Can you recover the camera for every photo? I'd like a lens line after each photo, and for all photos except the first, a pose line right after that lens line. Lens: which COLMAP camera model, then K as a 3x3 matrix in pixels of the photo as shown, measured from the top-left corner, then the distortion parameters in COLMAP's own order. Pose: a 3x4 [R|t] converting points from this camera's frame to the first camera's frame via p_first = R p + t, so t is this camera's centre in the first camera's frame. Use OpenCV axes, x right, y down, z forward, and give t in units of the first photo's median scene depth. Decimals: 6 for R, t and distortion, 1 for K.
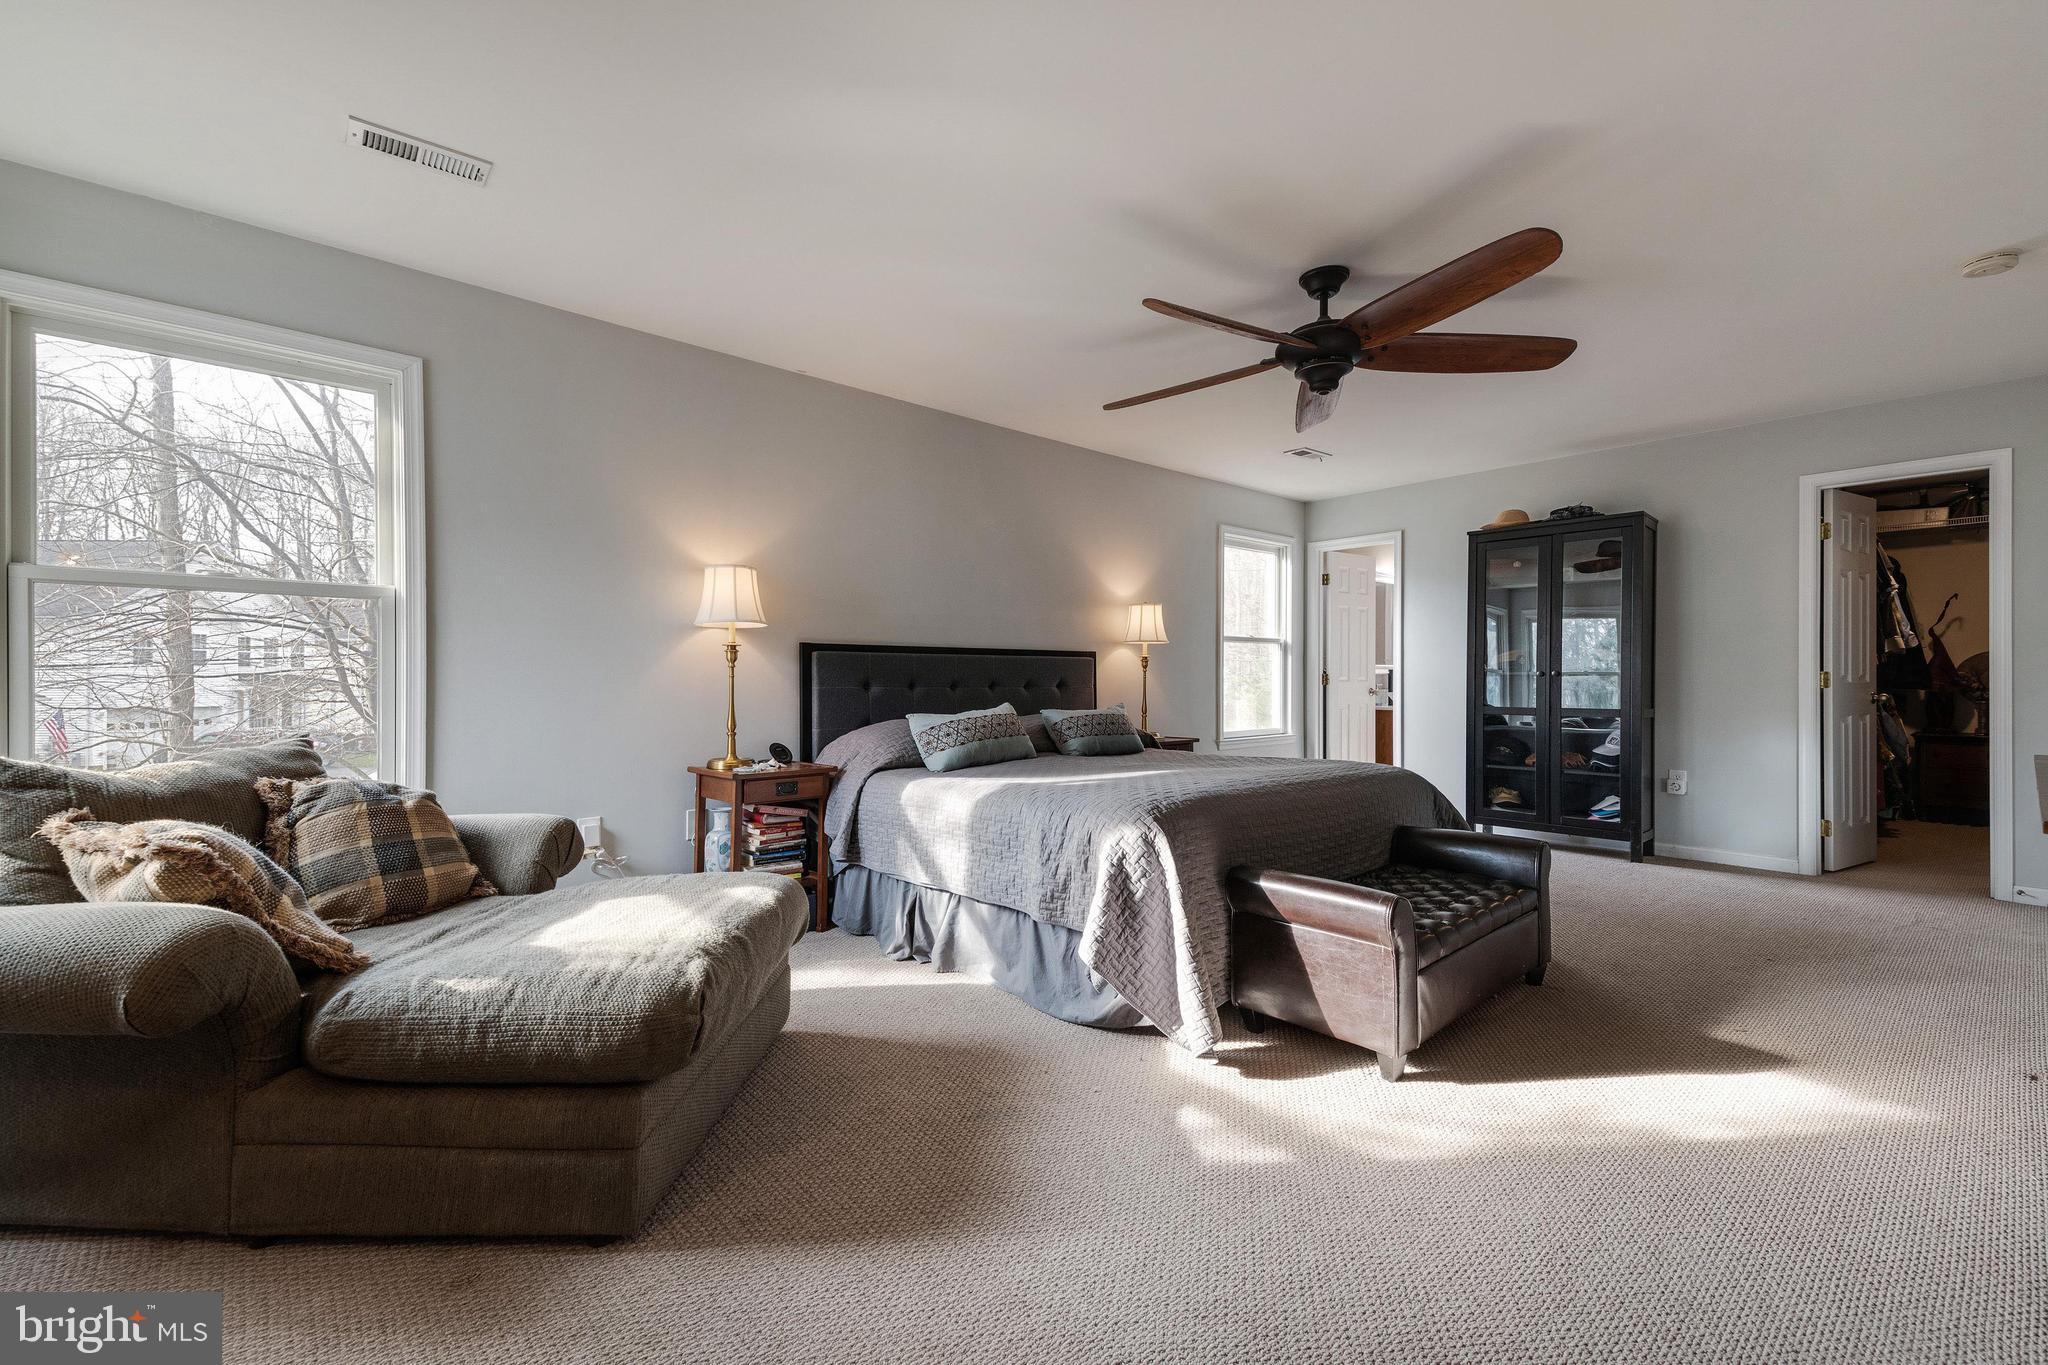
lens RADIAL K [[852.8, 0, 1024.4], [0, 852.8, 675.2], [0, 0, 1]] dist [0.058182, -0.022328]
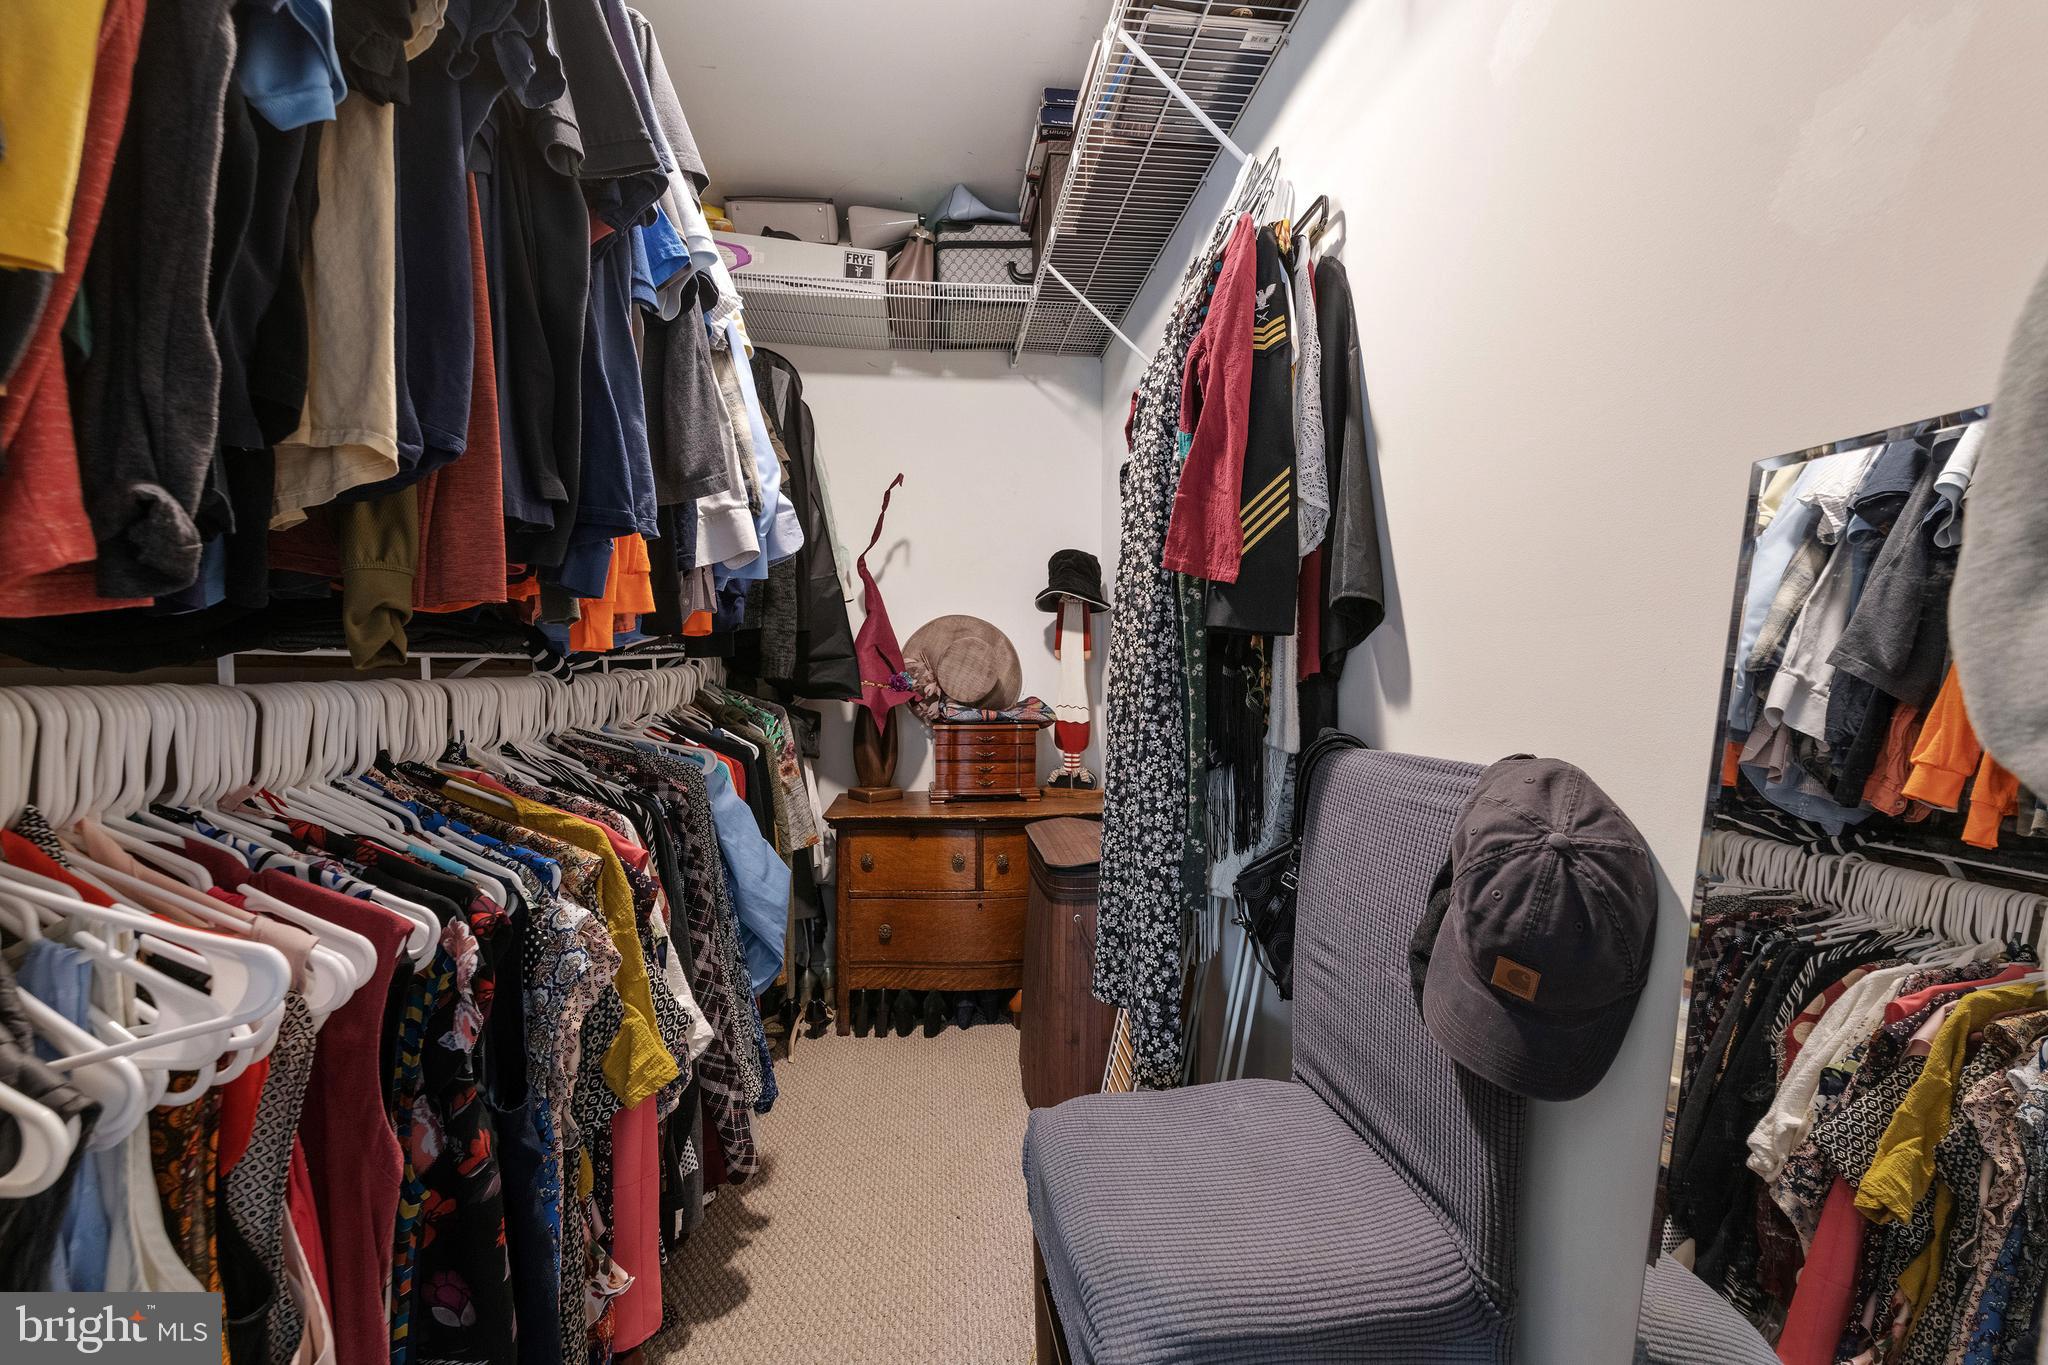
lens RADIAL K [[852.8, 0, 1024.4], [0, 852.8, 675.2], [0, 0, 1]] dist [0.058182, -0.022328]
pose [[0.577962, -0.005952, 0.816042, 0.734938], [0.002678, 0.999982, 0.005397, 0.002288], [-0.816060, -0.000934, 0.577967, 0.697413]]
